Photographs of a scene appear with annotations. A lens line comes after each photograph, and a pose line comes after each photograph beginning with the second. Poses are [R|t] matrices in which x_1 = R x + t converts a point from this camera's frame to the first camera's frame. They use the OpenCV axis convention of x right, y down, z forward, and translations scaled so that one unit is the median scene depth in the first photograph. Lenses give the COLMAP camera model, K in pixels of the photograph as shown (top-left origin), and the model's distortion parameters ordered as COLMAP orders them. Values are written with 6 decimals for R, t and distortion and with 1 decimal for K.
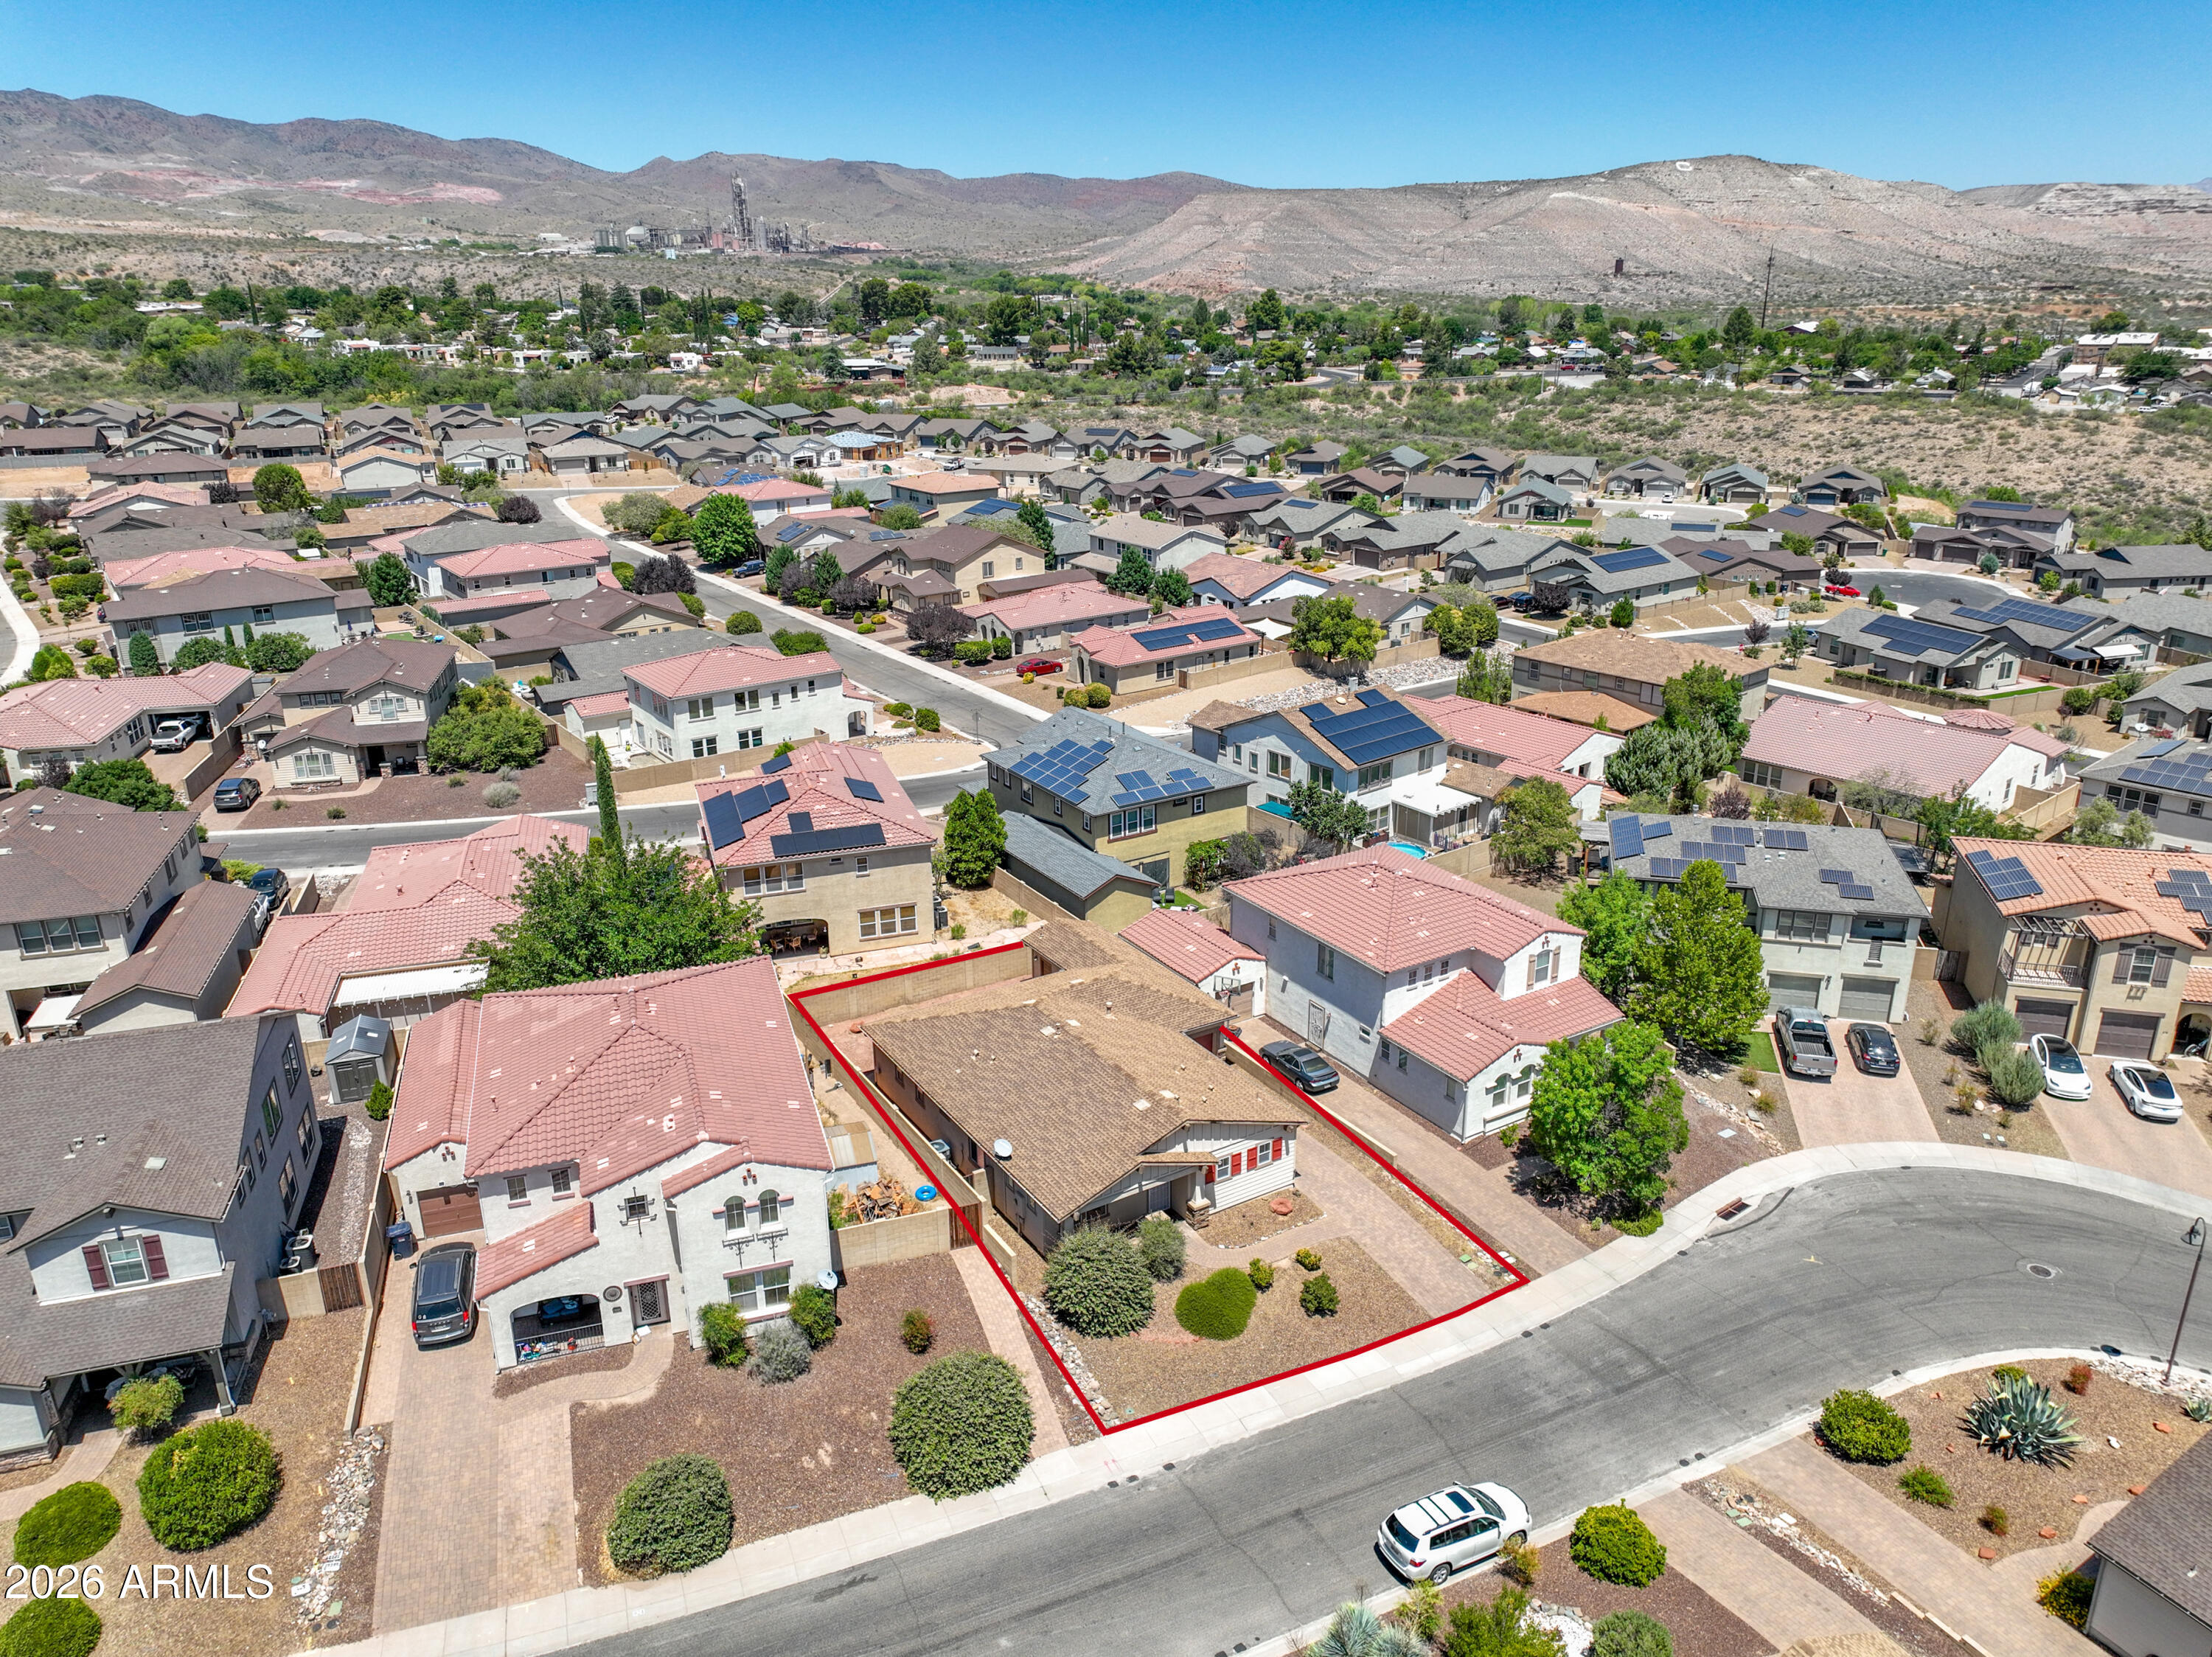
lens RADIAL K [[1552.6, 0, 1113.5], [0, 1552.6, 825.5], [0, 0, 1]] dist [-0.001078, 0.019605]
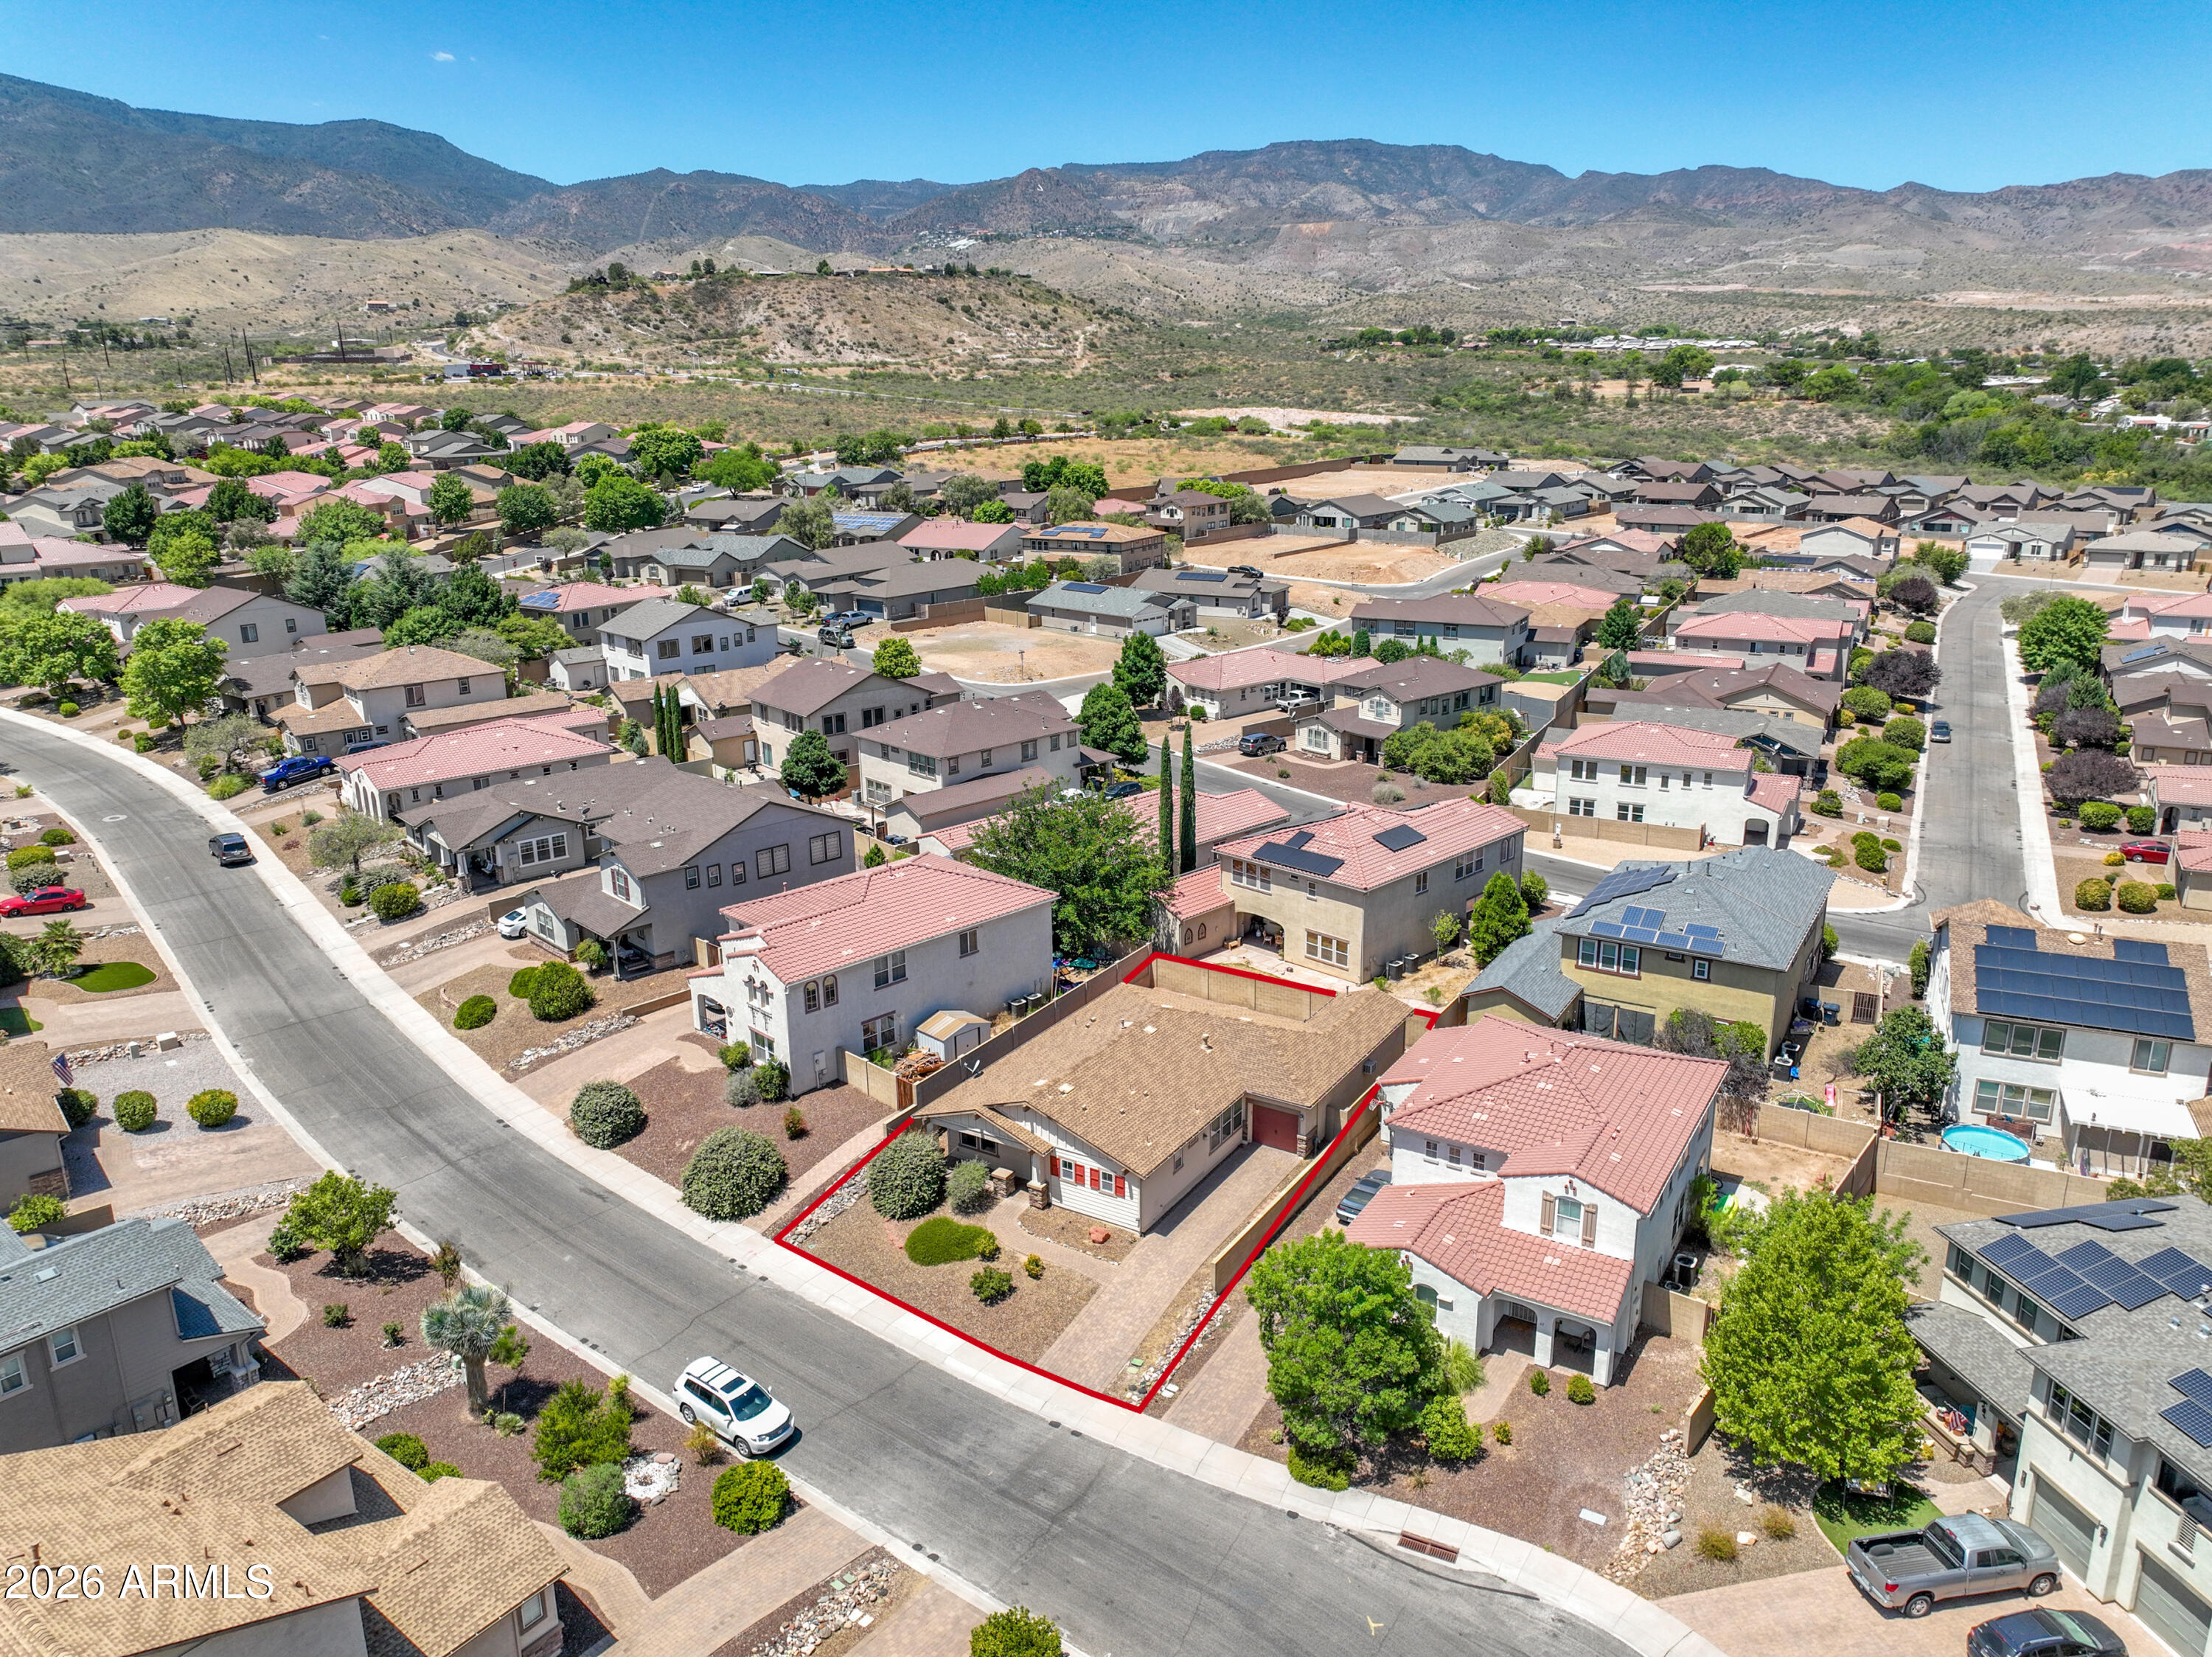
lens RADIAL K [[1552.6, 0, 1109.4], [0, 1552.6, 831.3], [0, 0, 1]] dist [-0.001078, 0.019605]
pose [[0.443258, 0.258022, -0.858456, 0.564361], [-0.291242, 0.947175, 0.134307, -0.095265], [0.847762, 0.190485, 0.494989, 0.254168]]
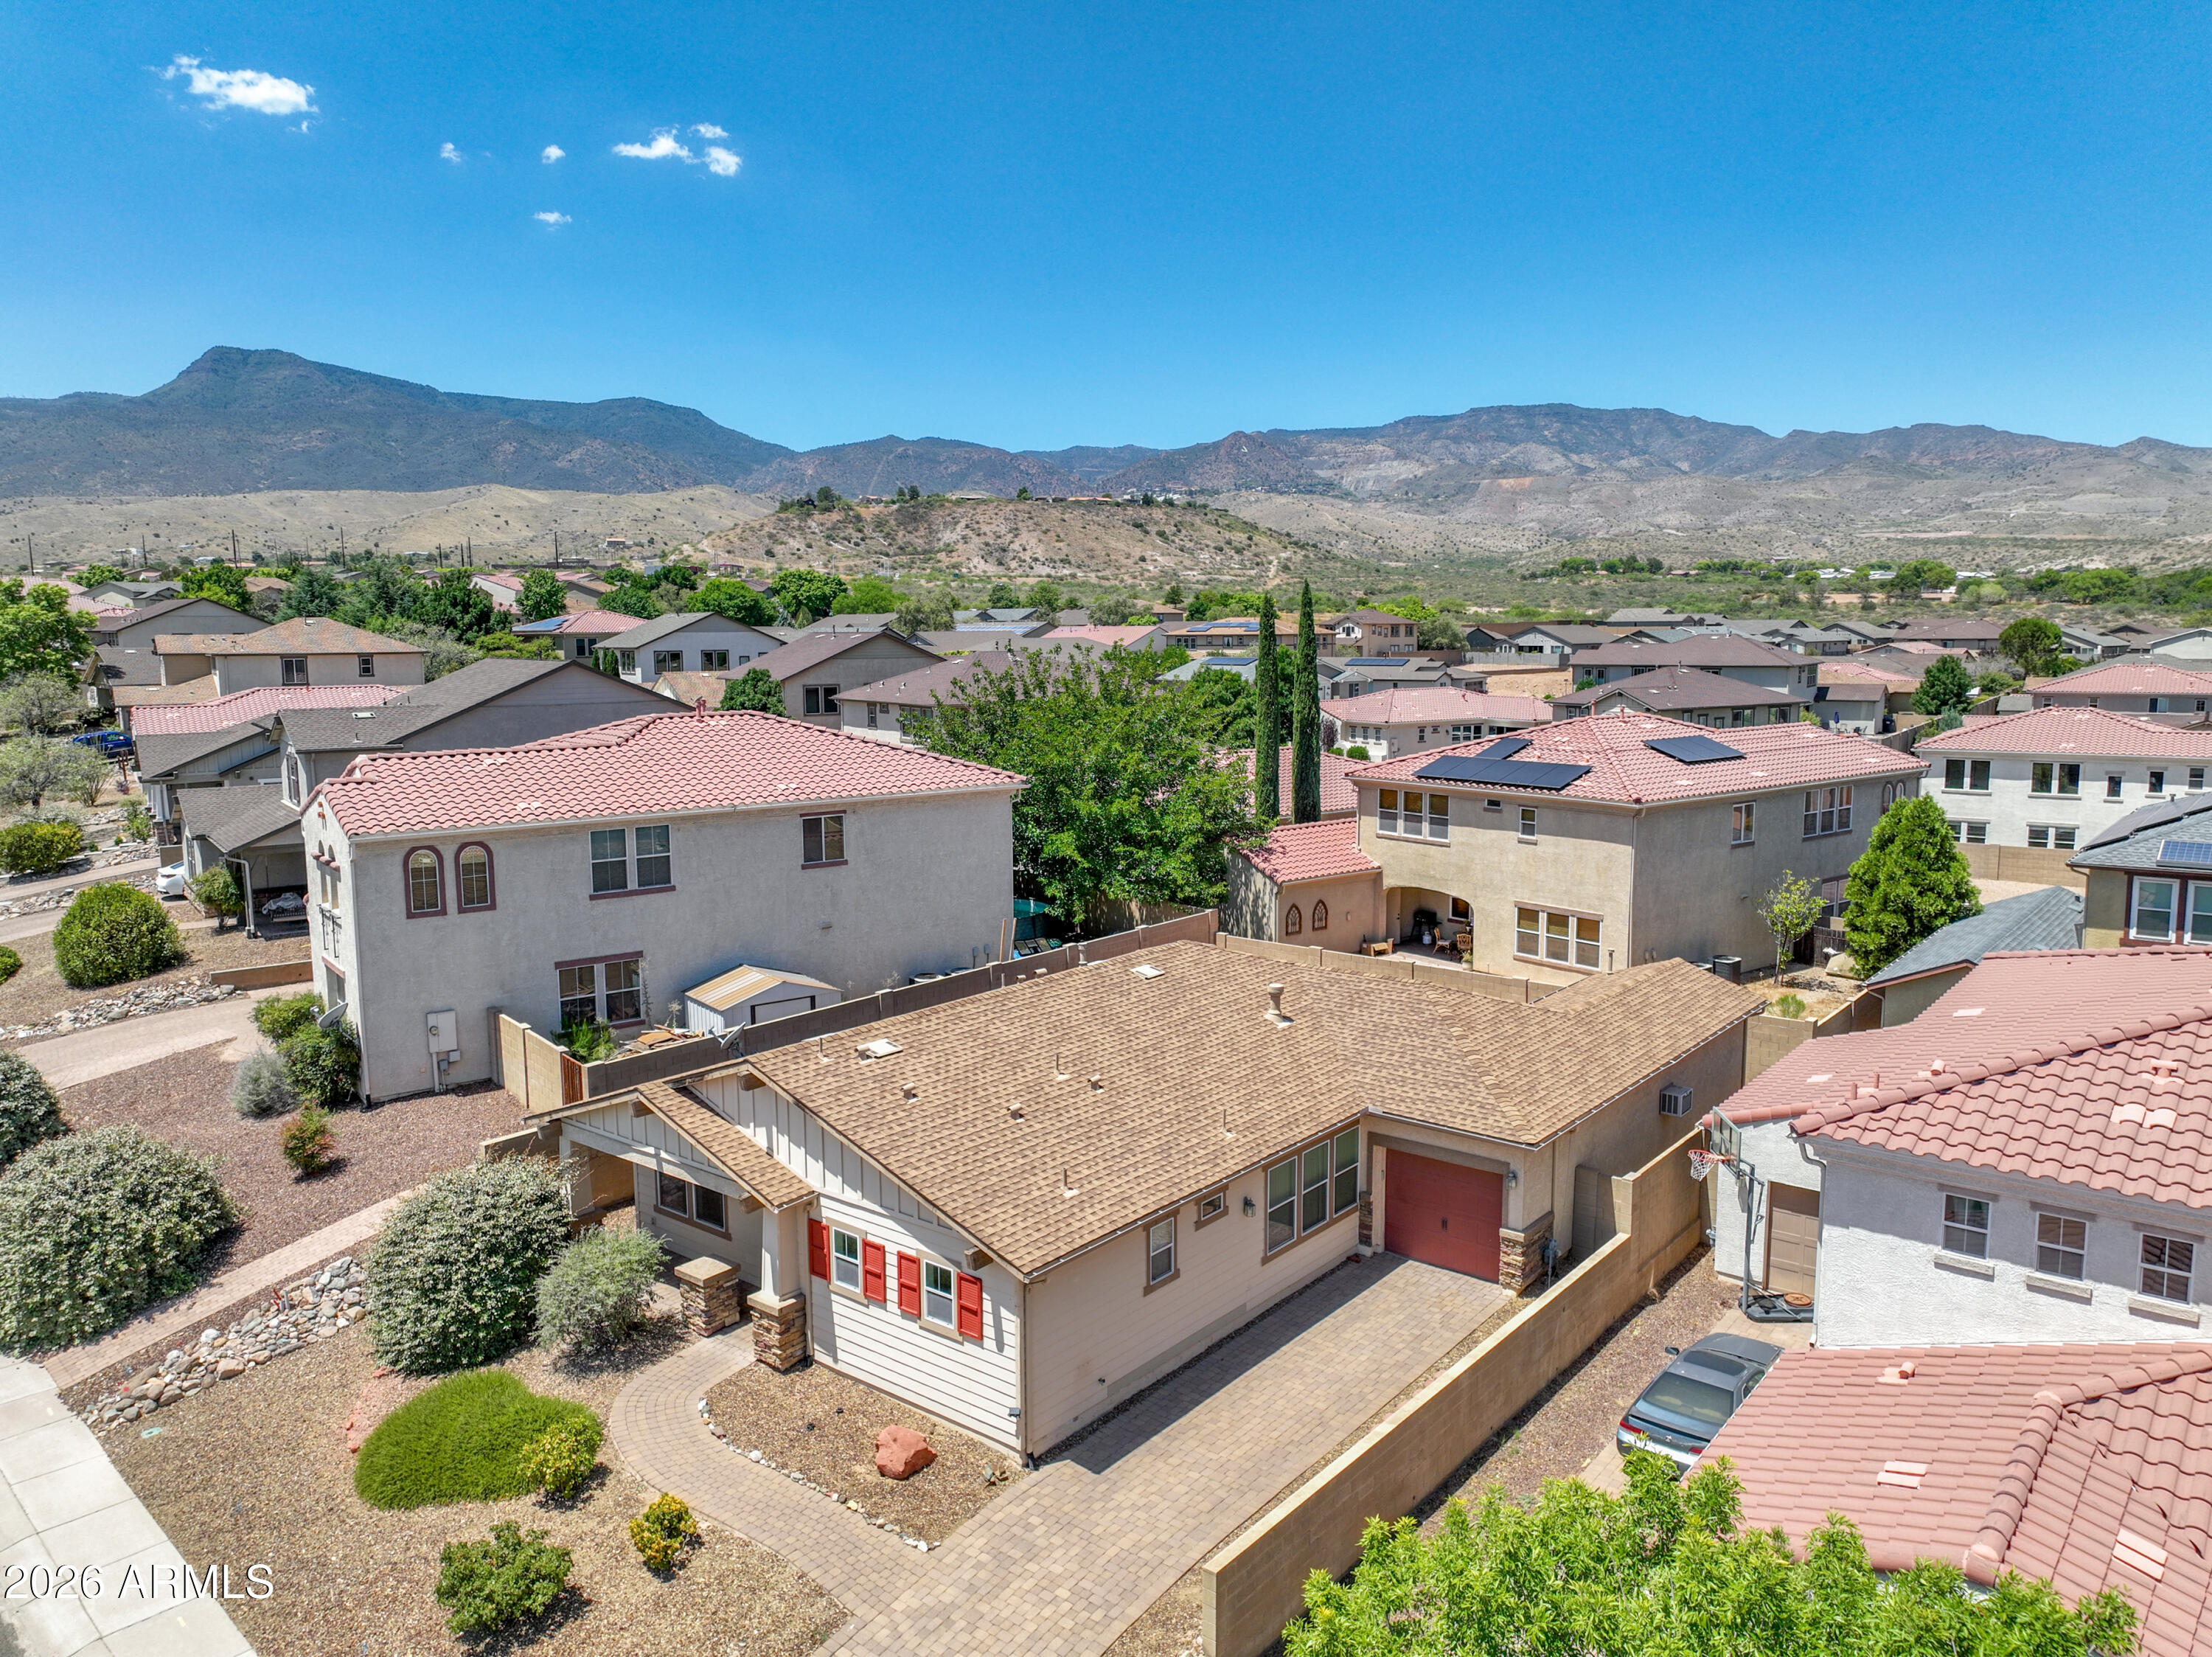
lens RADIAL K [[1552.6, 0, 1109.0], [0, 1552.6, 829.5], [0, 0, 1]] dist [-0.001078, 0.019605]
pose [[0.326044, 0.128831, -0.936535, 0.262079], [-0.312925, 0.949531, 0.021678, 0.050908], [0.892061, 0.285997, 0.349903, 0.519845]]
